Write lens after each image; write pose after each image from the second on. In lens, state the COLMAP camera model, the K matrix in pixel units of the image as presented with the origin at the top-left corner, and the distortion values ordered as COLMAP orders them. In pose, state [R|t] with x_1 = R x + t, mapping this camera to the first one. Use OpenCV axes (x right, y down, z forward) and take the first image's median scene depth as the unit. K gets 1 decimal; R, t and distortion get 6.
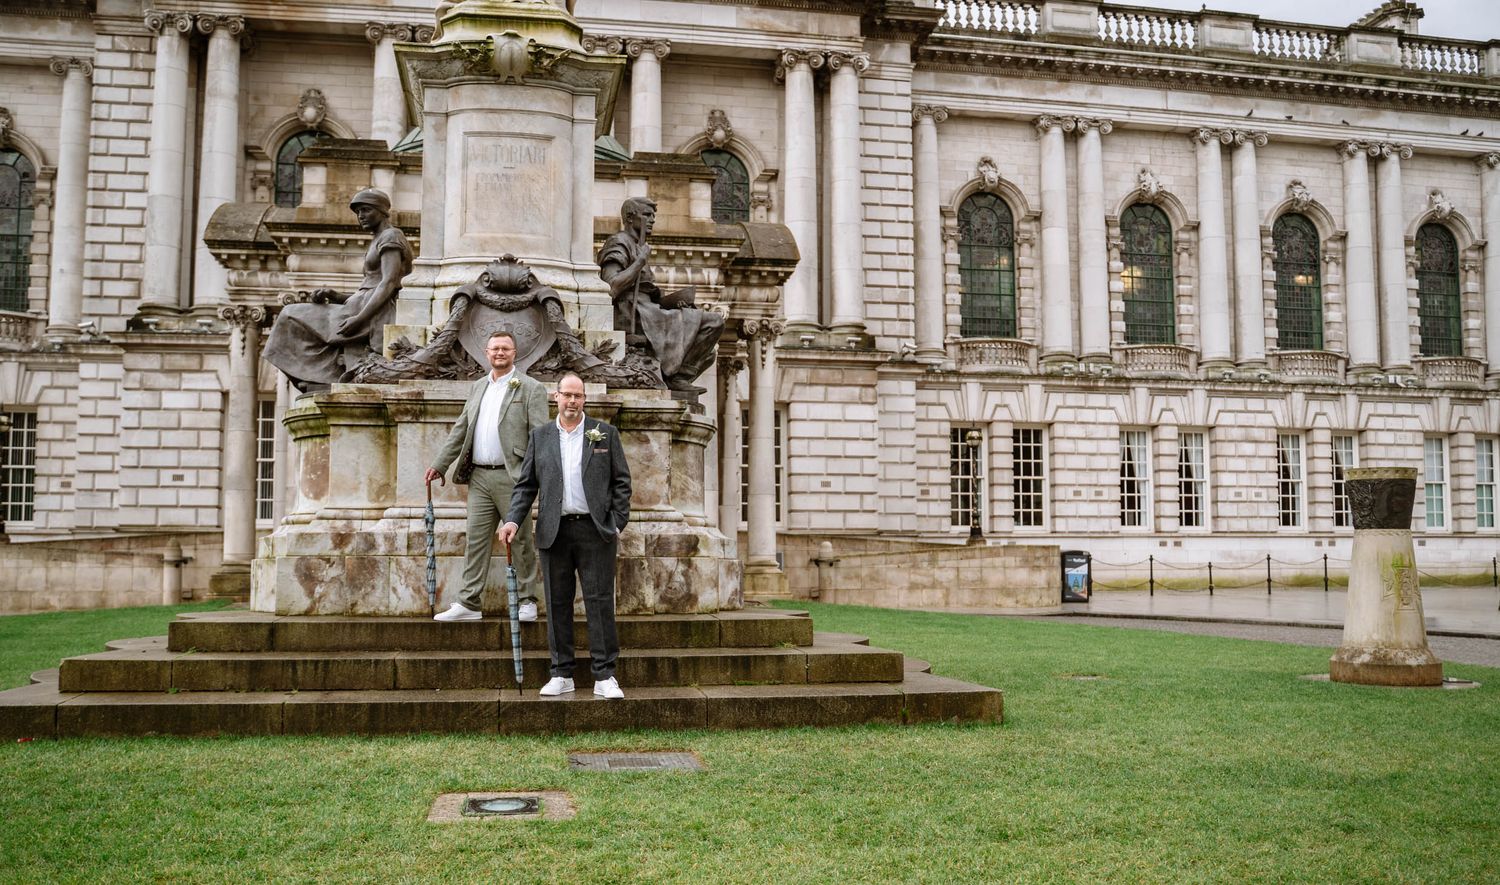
lens RADIAL K [[1236.4, 0, 731.7], [0, 1236.4, 466.7], [0, 0, 1]] dist [-0.089599, 0.043290]
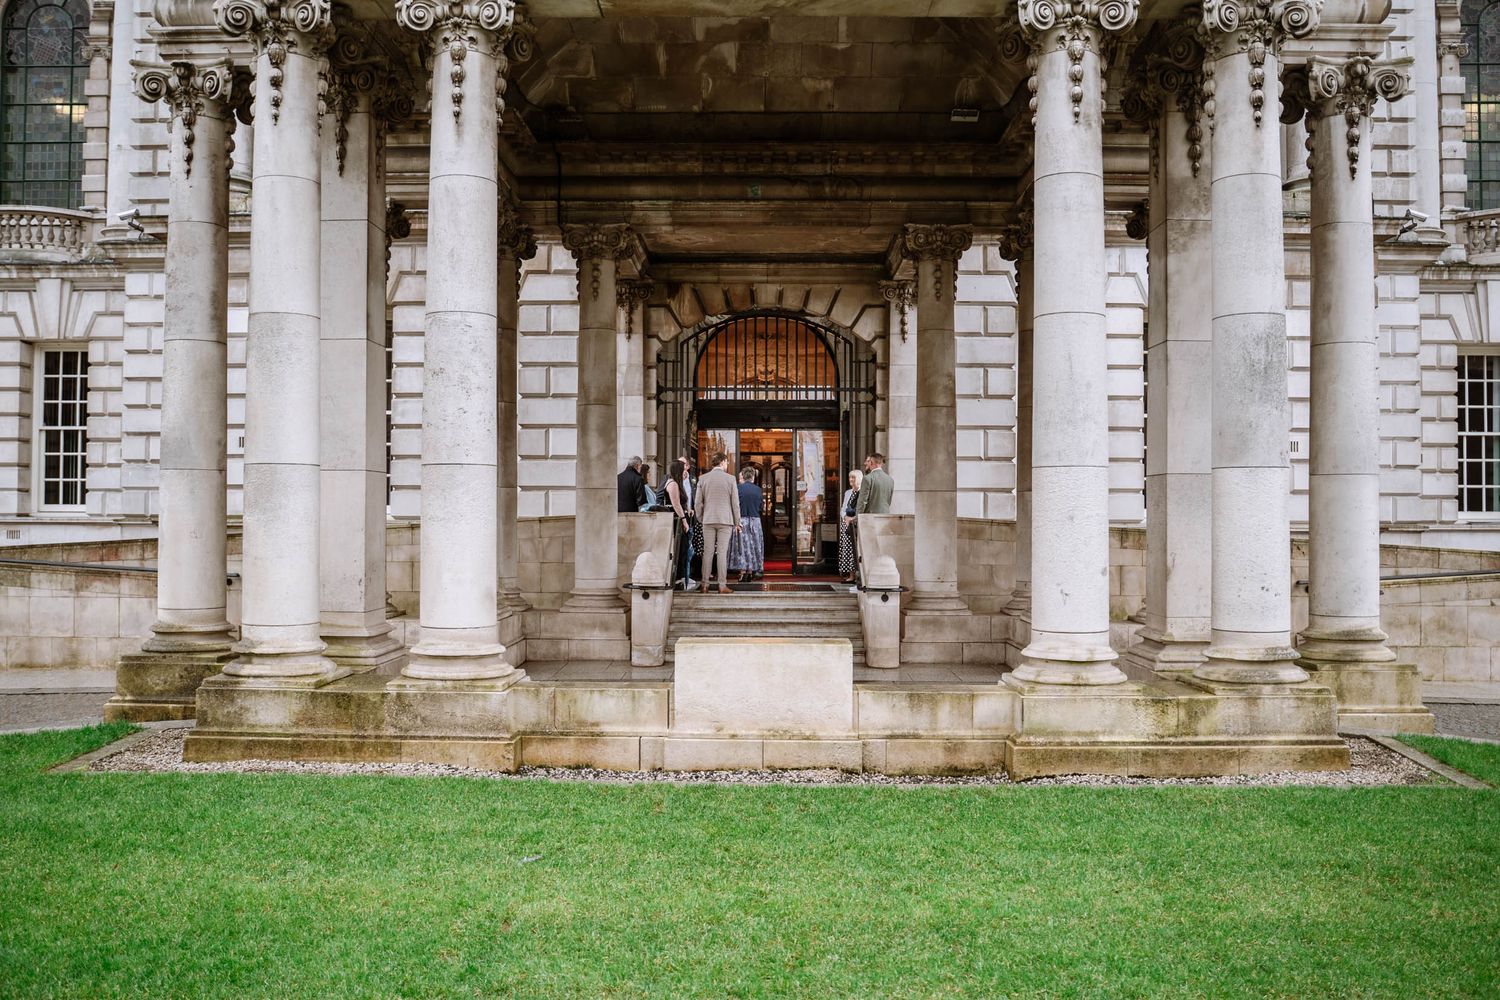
lens RADIAL K [[1213.9, 0, 740.8], [0, 1213.9, 492.4], [0, 0, 1]] dist [-0.046793, -0.000993]
pose [[0.982202, 0.002352, -0.187812, -0.075352], [0.007811, 0.998545, 0.053355, 0.003528], [0.187664, -0.053873, 0.980755, 0.397914]]
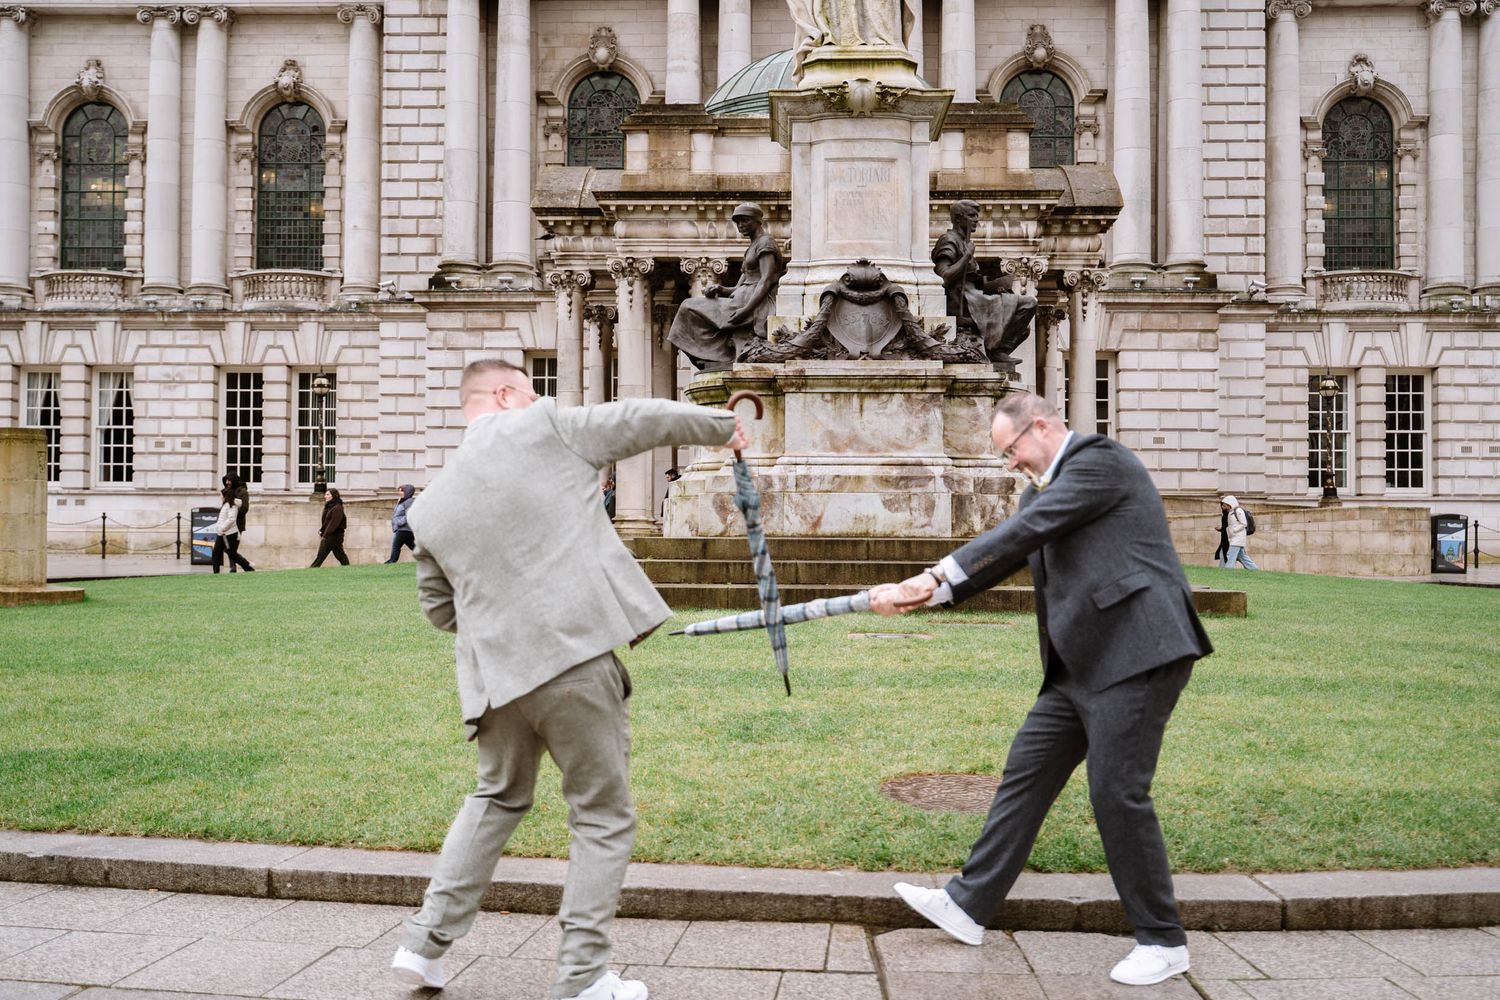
lens RADIAL K [[1527.7, 0, 745.6], [0, 1527.7, 495.9], [0, 0, 1]] dist [-0.015106, 0.000000]
pose [[0.979414, 0.001520, -0.201855, 0.005241], [0.008250, 0.998835, 0.047547, -0.000944], [0.201692, -0.048233, 0.978261, -0.166730]]
